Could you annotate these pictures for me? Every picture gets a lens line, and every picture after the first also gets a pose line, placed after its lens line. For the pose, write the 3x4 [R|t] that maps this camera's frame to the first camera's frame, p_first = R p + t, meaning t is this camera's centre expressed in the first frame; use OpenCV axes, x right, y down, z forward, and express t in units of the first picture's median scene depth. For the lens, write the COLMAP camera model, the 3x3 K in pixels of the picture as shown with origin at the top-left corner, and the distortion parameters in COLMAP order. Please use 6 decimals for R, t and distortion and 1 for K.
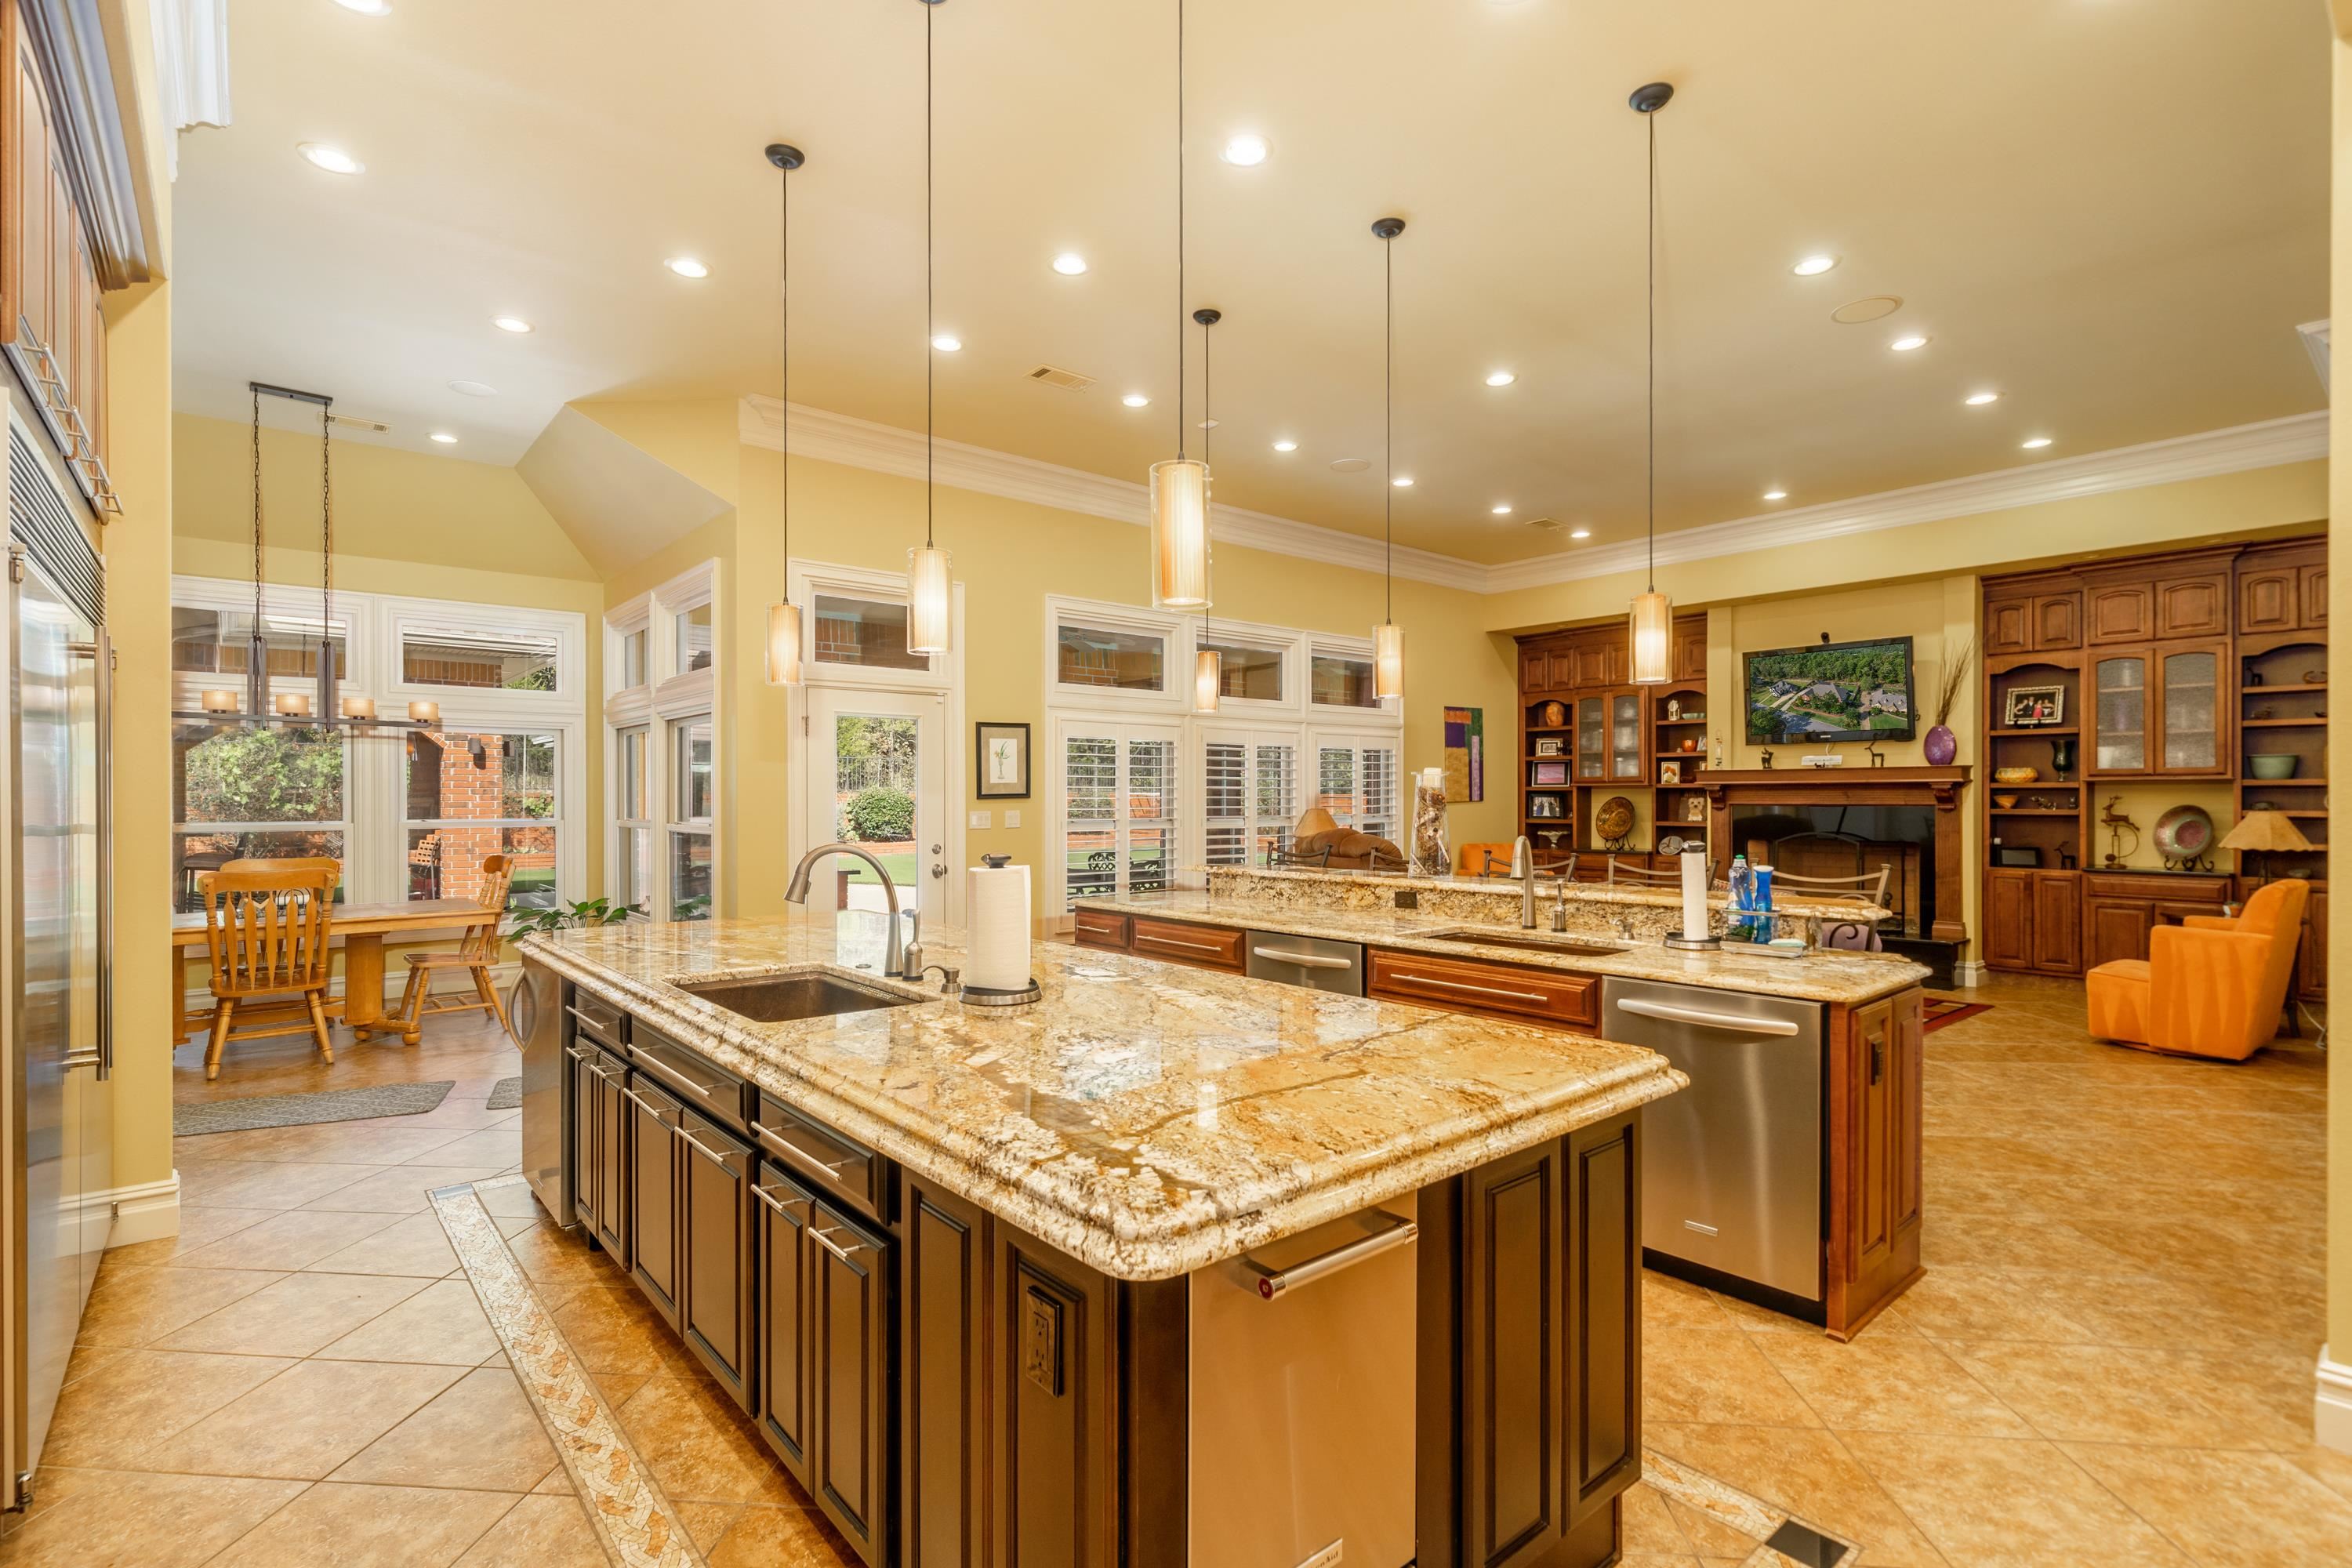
lens RADIAL K [[1099.1, 0, 1169.9], [0, 1099.1, 804.3], [0, 0, 1]] dist [0.004526, 0.000998]
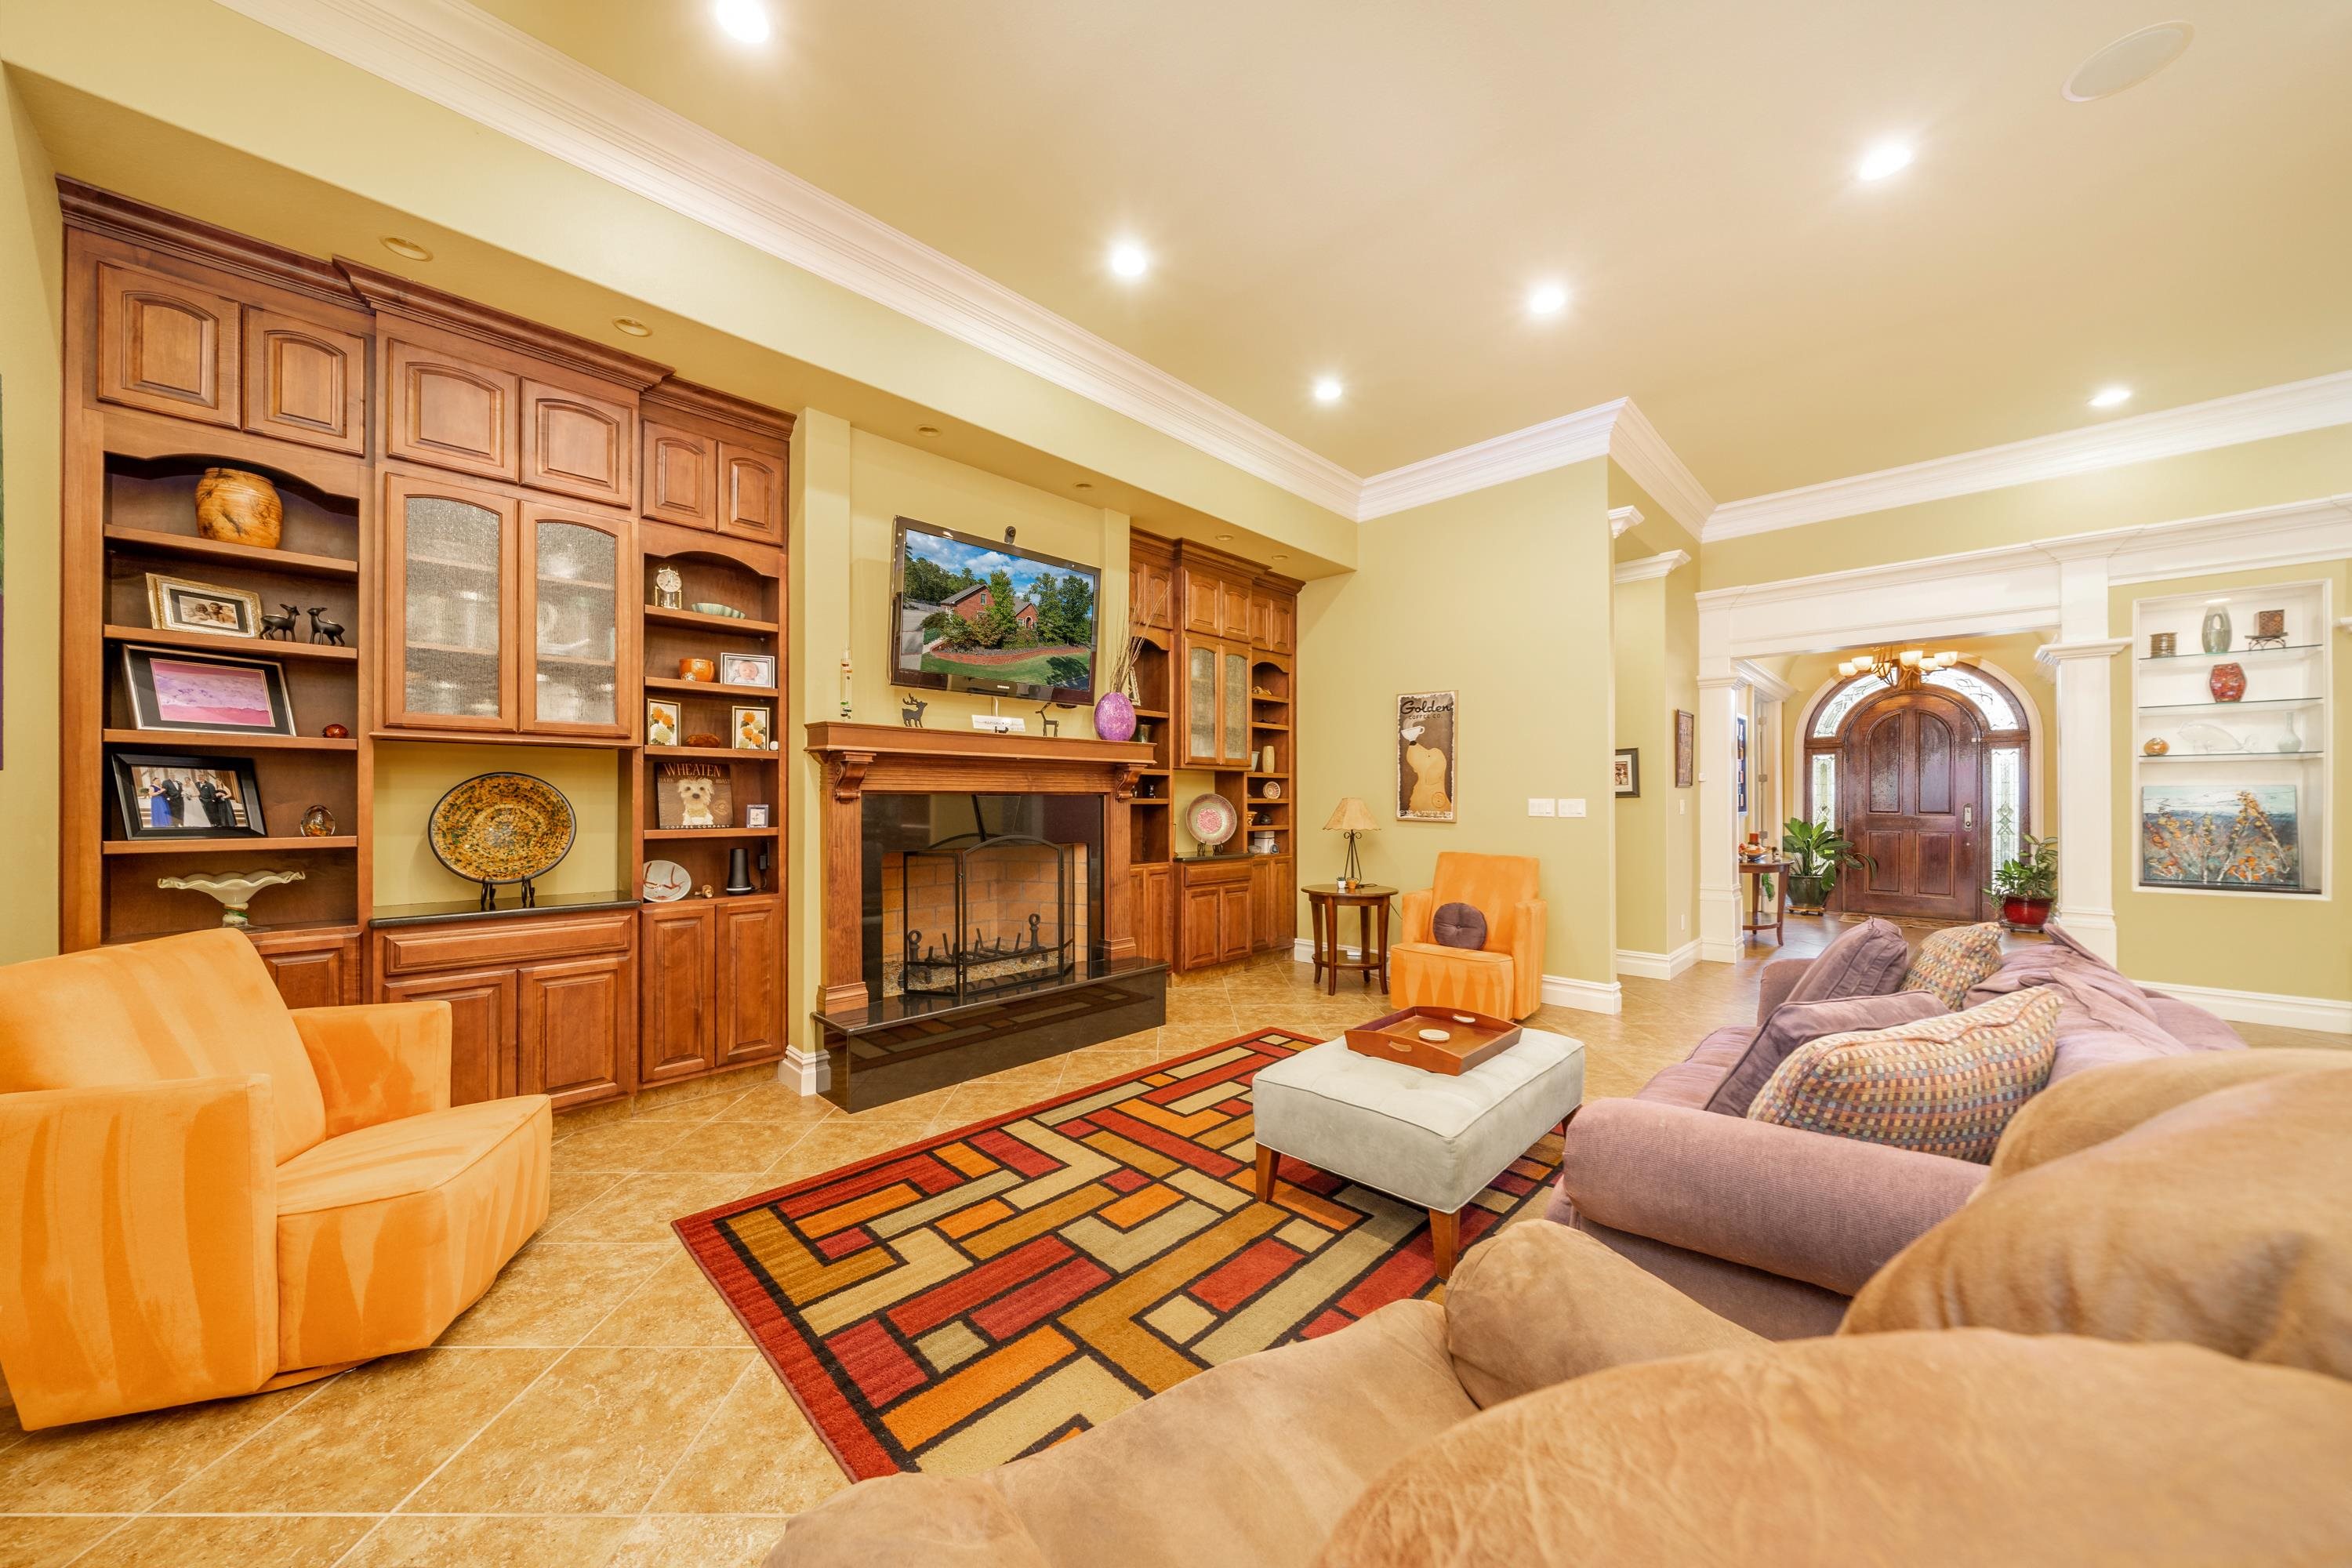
lens RADIAL K [[817.2, 0, 1171.7], [0, 817.2, 798.1], [0, 0, 1]] dist [-0.001553, -0.000115]
pose [[-0.098311, 0.004294, 0.995147, 0.121954], [0.006365, 0.999973, -0.003686, 0.006814], [-0.995135, 0.005972, -0.098335, 1.074552]]
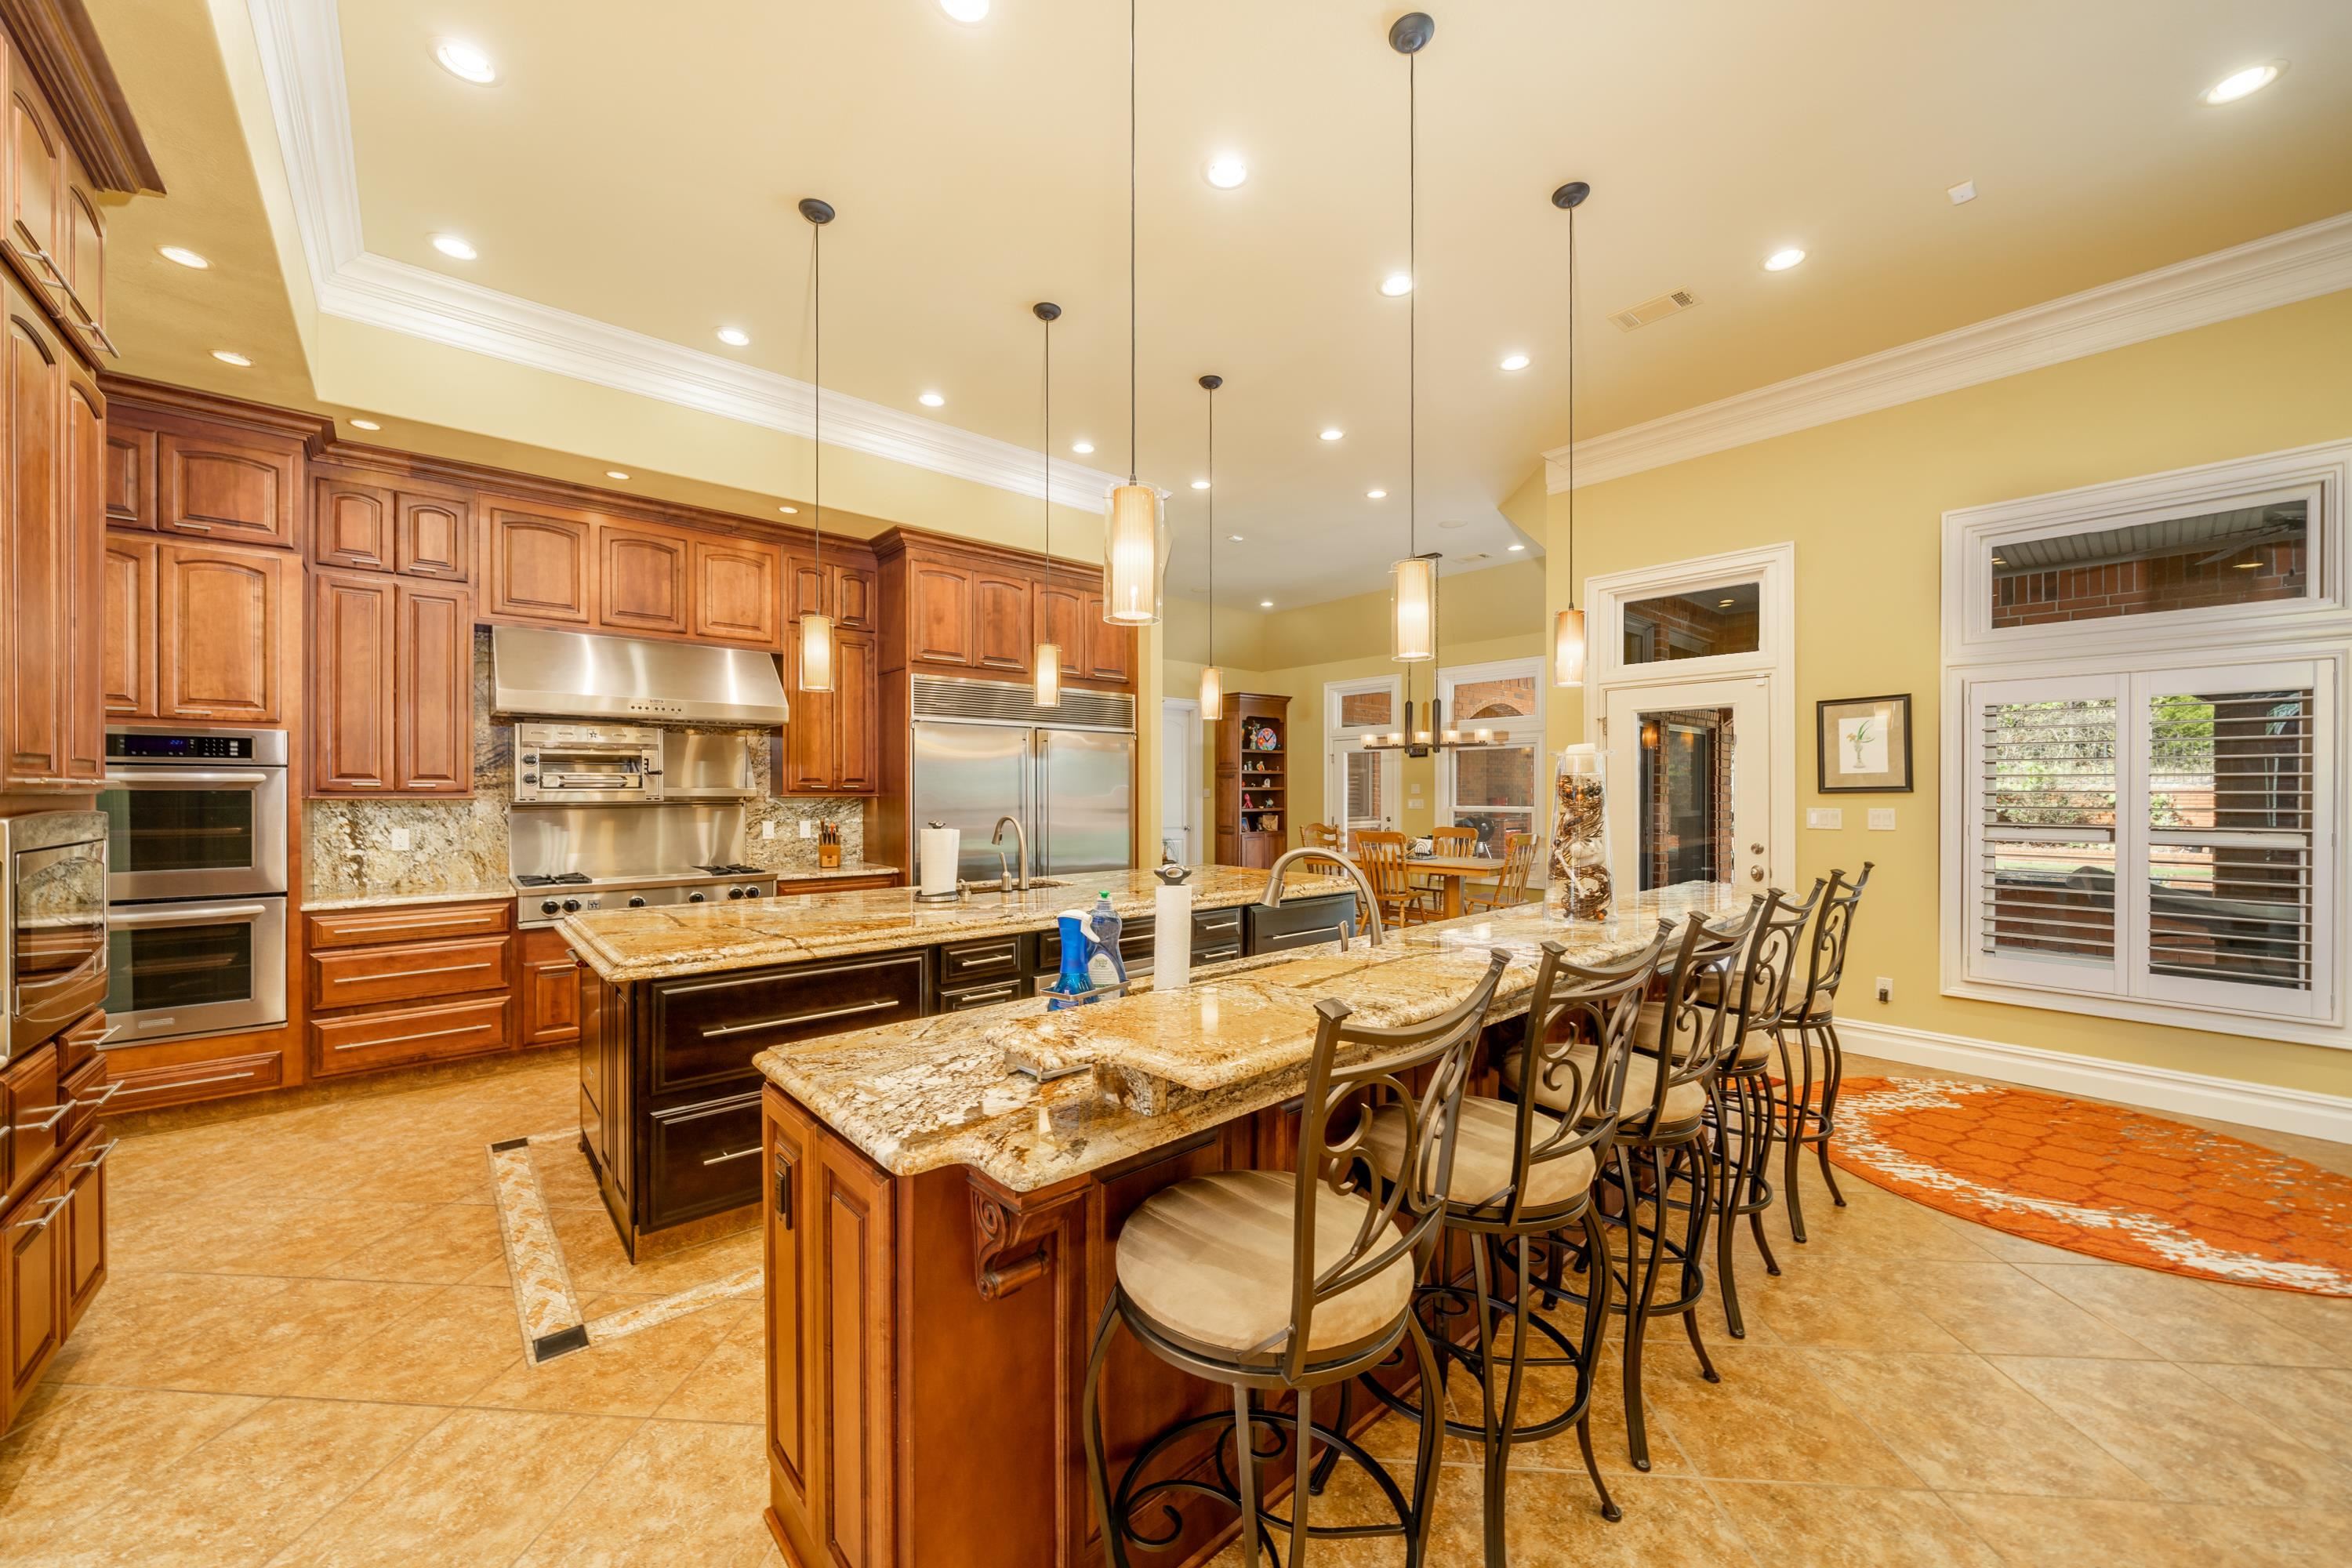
lens RADIAL K [[878.2, 0, 1168.3], [0, 878.2, 792.1], [0, 0, 1]] dist [0.000460, -0.000034]
pose [[0.006152, 0.001915, -0.999979, 0.440358], [-0.006932, 0.999974, 0.001872, -0.003445], [0.999957, 0.006920, 0.006165, 0.459915]]
